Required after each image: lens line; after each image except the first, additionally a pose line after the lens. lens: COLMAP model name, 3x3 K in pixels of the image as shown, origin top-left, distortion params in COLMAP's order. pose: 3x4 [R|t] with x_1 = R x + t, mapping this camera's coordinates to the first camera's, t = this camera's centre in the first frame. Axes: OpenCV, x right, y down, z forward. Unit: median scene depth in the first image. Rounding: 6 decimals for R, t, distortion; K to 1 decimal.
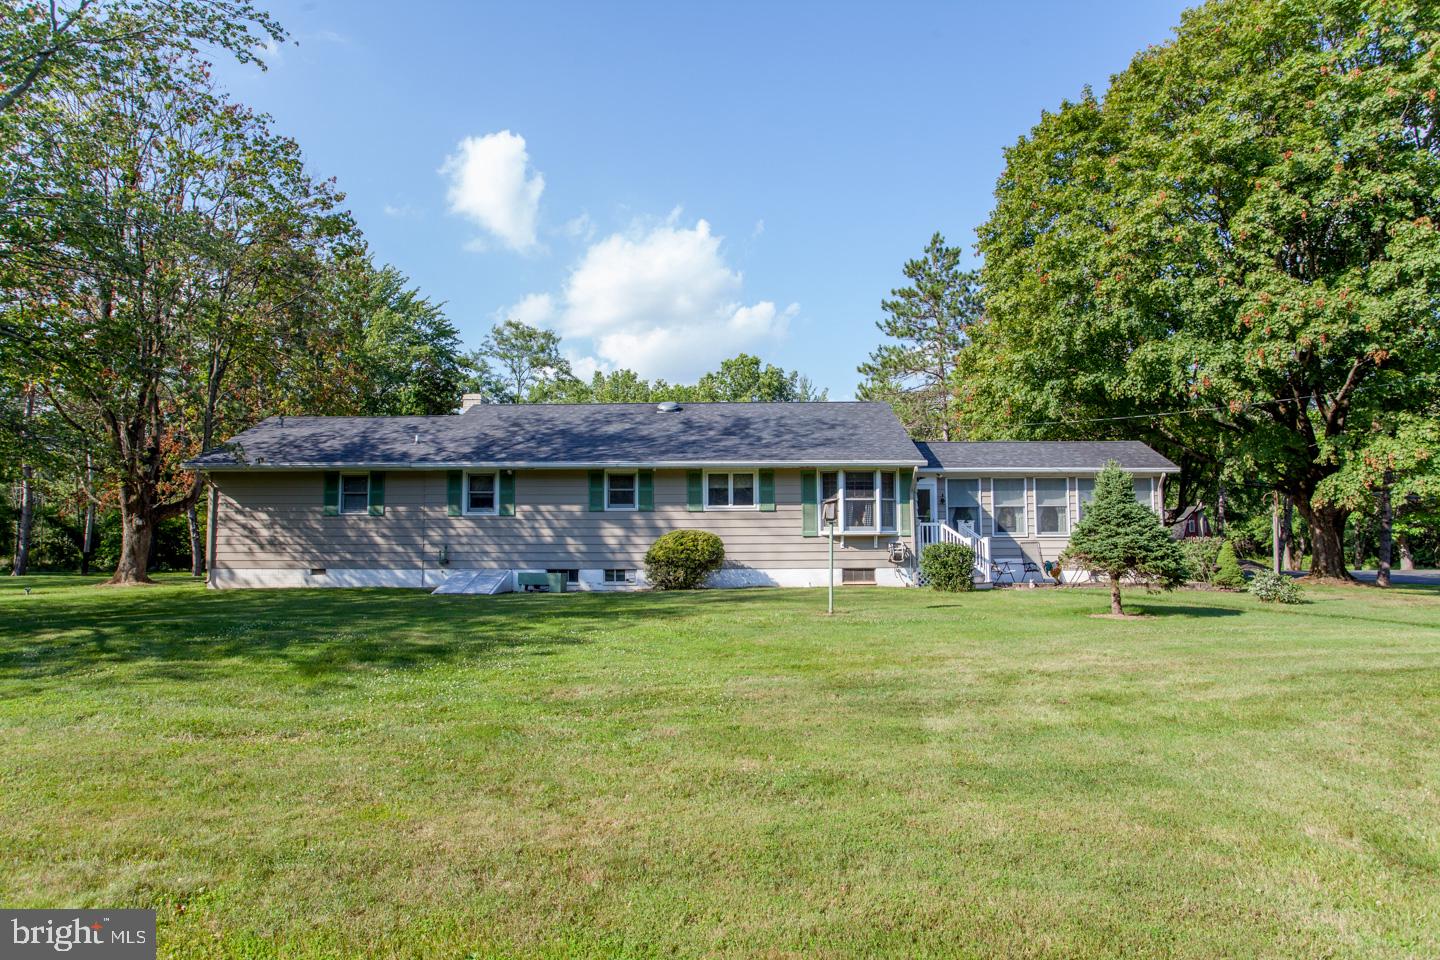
lens RADIAL K [[882.5, 0, 720.0], [0, 882.5, 480.0], [0, 0, 1]] dist [-0.000163, 0.000901]
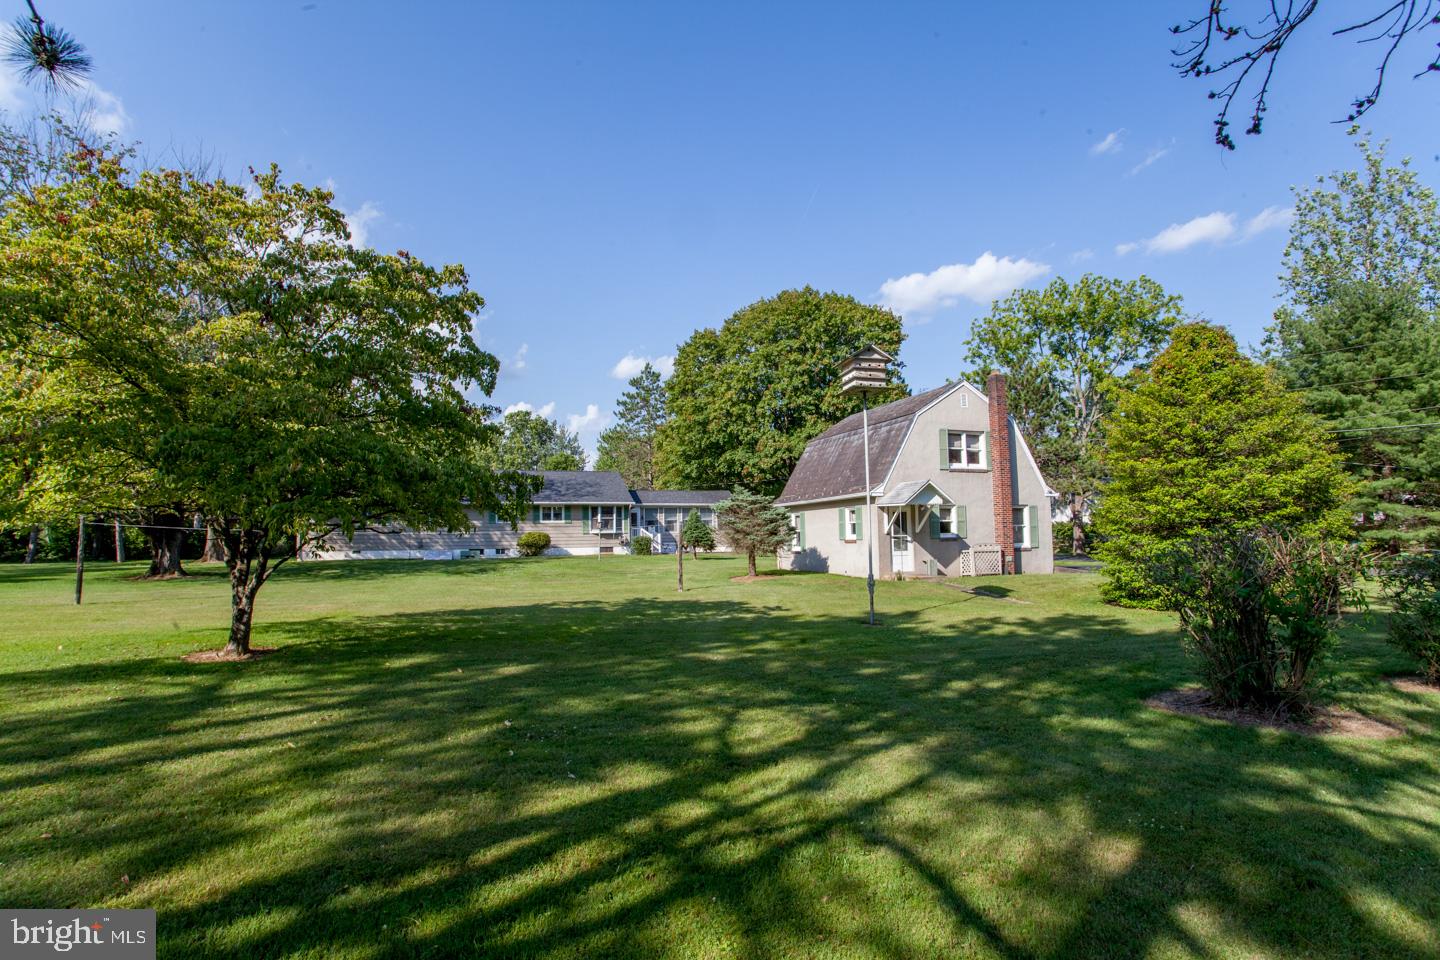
lens RADIAL K [[716.7, 0, 720.0], [0, 716.7, 480.0], [0, 0, 1]] dist [-0.042786, -0.000161]
pose [[0.946064, 0.016342, 0.323567, -0.176051], [-0.012925, 0.999836, -0.012706, -0.059066], [-0.323722, 0.007839, 0.946120, -0.905161]]
